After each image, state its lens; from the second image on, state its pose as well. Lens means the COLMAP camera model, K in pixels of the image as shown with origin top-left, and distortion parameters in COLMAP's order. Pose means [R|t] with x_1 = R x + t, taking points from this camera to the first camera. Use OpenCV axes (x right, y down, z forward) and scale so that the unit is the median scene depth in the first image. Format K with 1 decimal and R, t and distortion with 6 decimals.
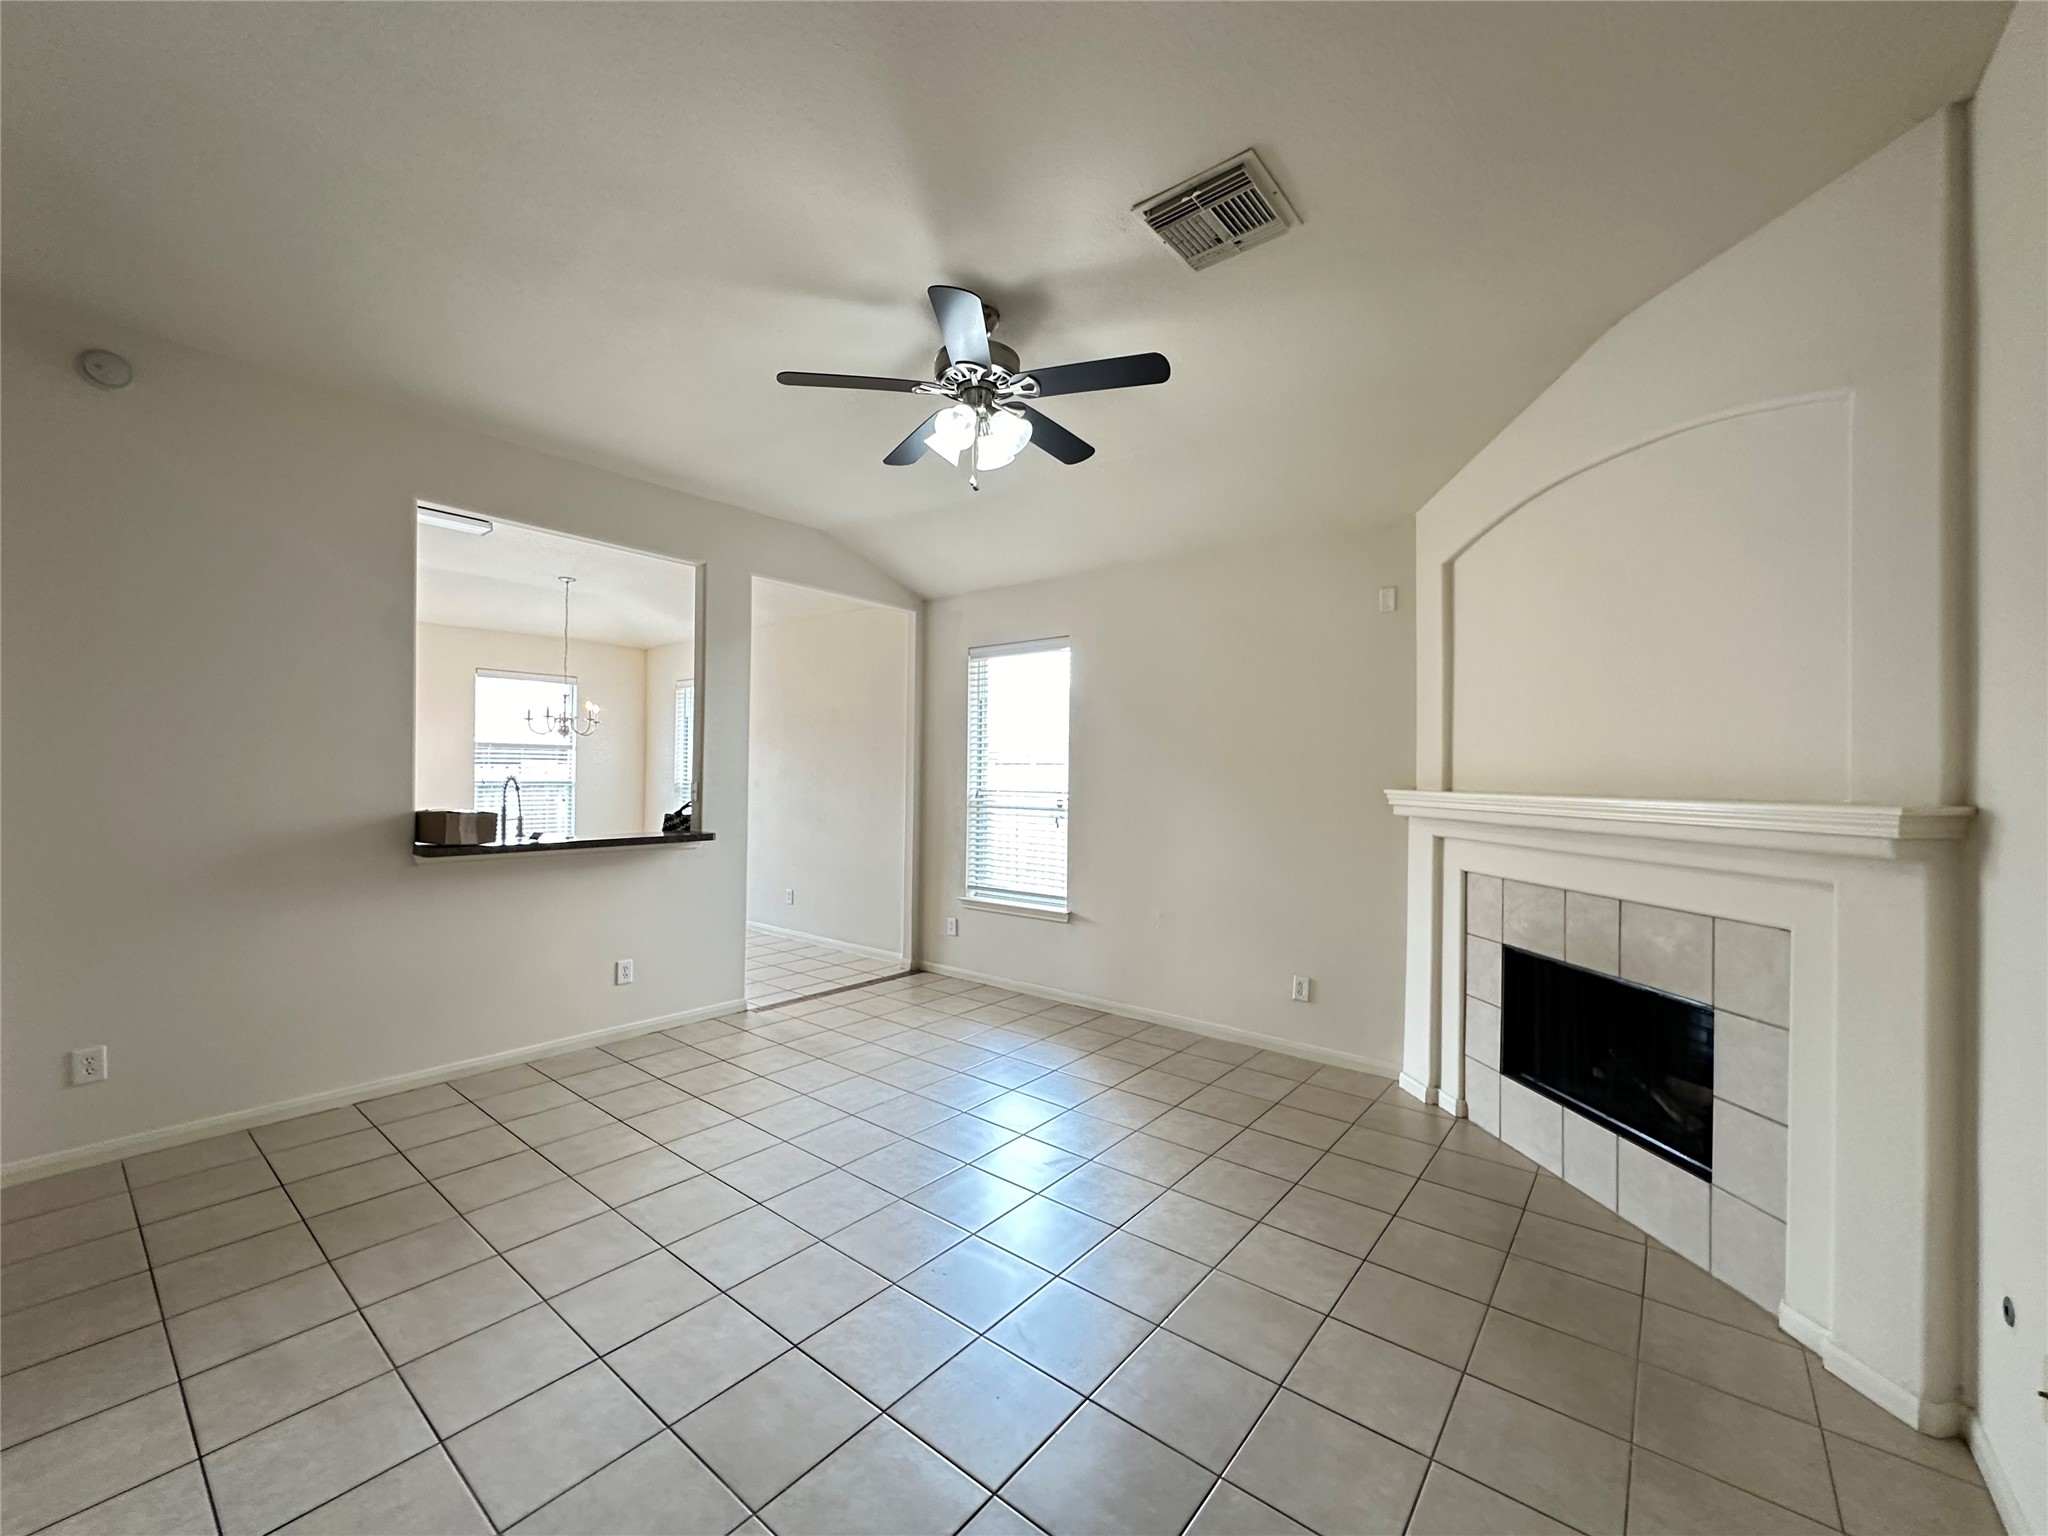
lens RADIAL K [[819.0, 0, 1024.4], [0, 819.0, 769.7], [0, 0, 1]] dist [0.001084, 0.000208]
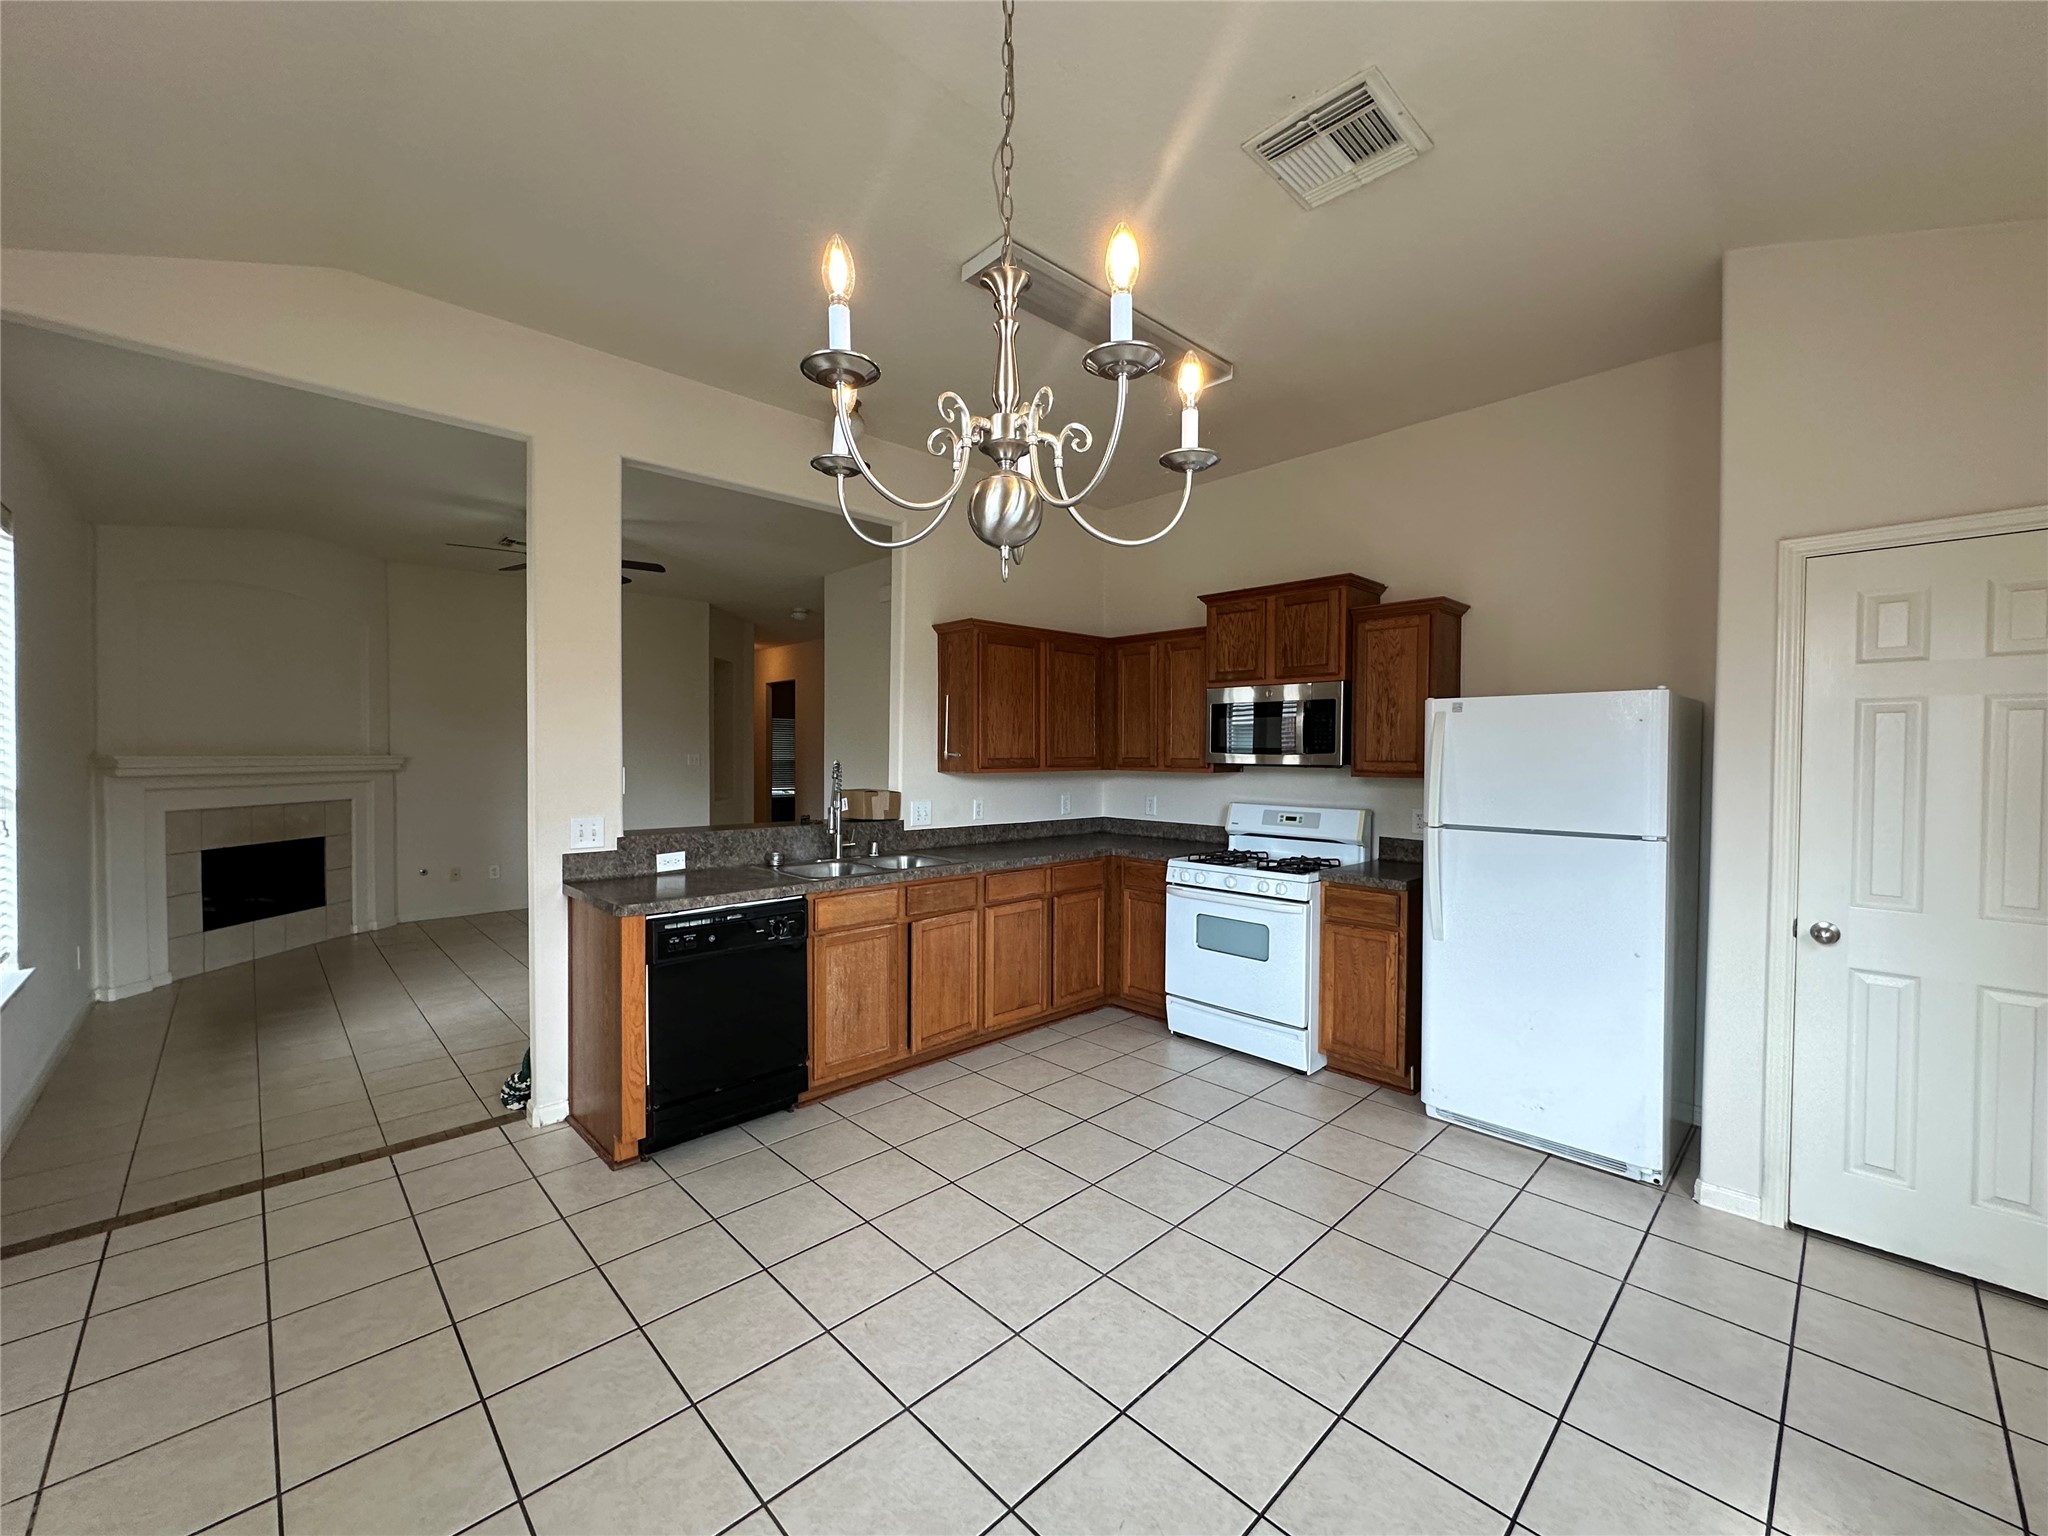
lens RADIAL K [[819.0, 0, 1024.4], [0, 819.0, 769.7], [0, 0, 1]] dist [0.001084, 0.000208]
pose [[-0.991581, -0.023188, 0.127397, -1.123526], [-0.021498, 0.999662, 0.014622, -0.002660], [-0.127693, 0.011761, -0.991744, 2.227722]]
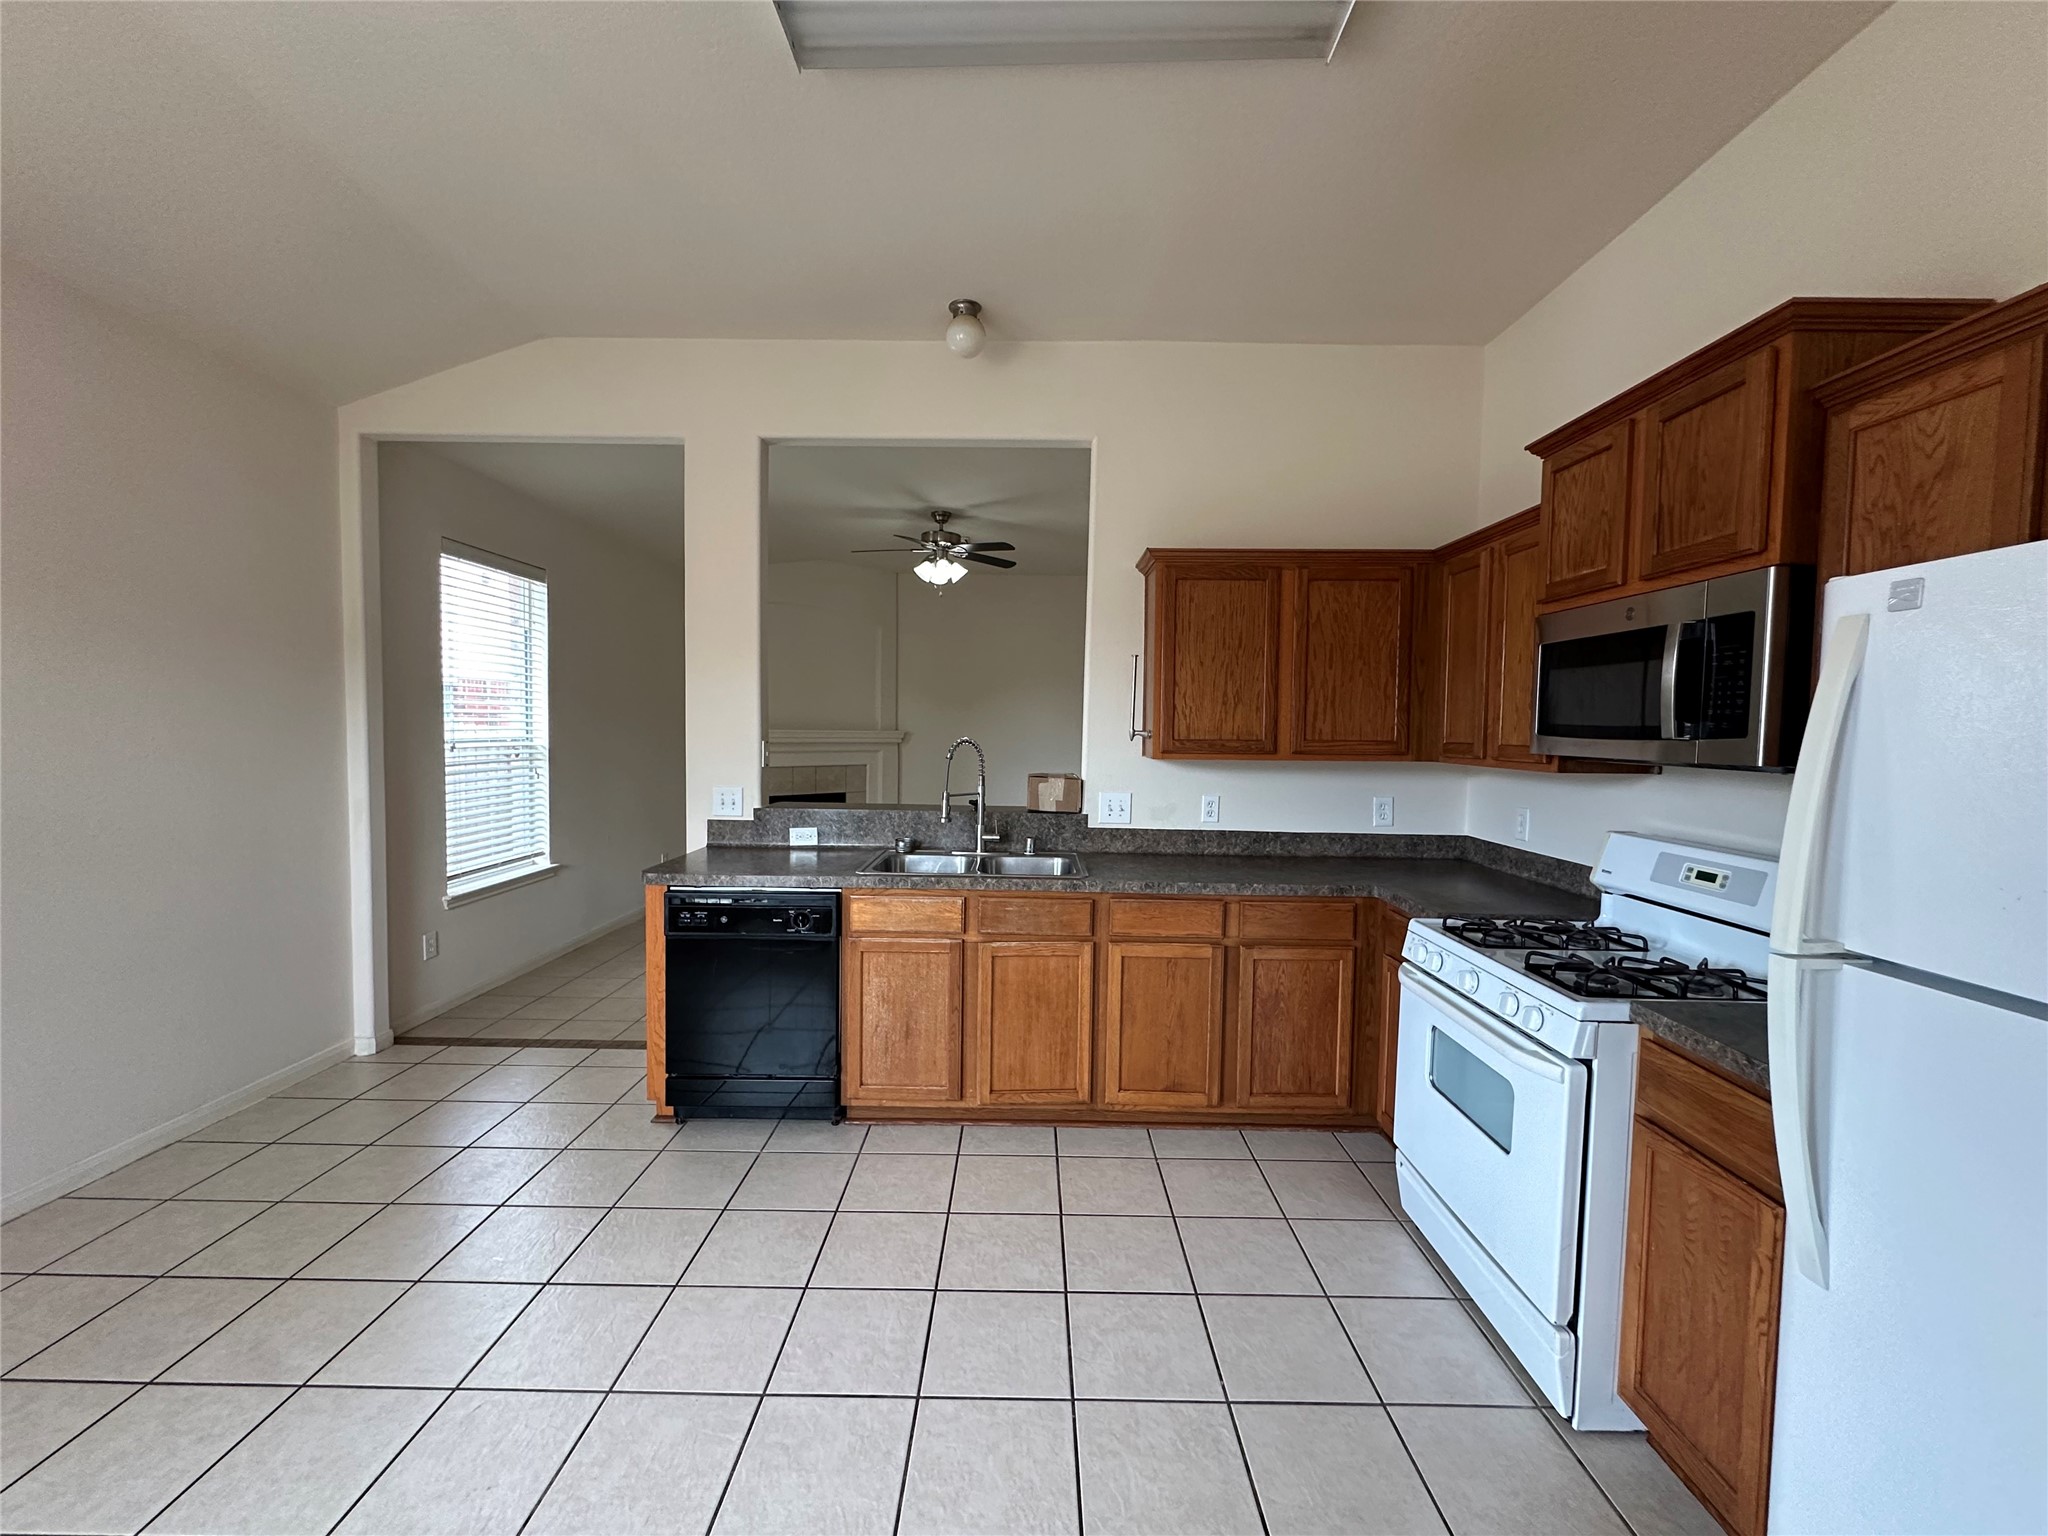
lens RADIAL K [[819.0, 0, 1024.4], [0, 819.0, 769.7], [0, 0, 1]] dist [0.001084, 0.000208]
pose [[-0.620068, -0.065397, 0.781818, -1.506350], [-0.031149, 0.997786, 0.058758, -0.014472], [-0.783930, 0.012081, -0.620732, 1.708860]]
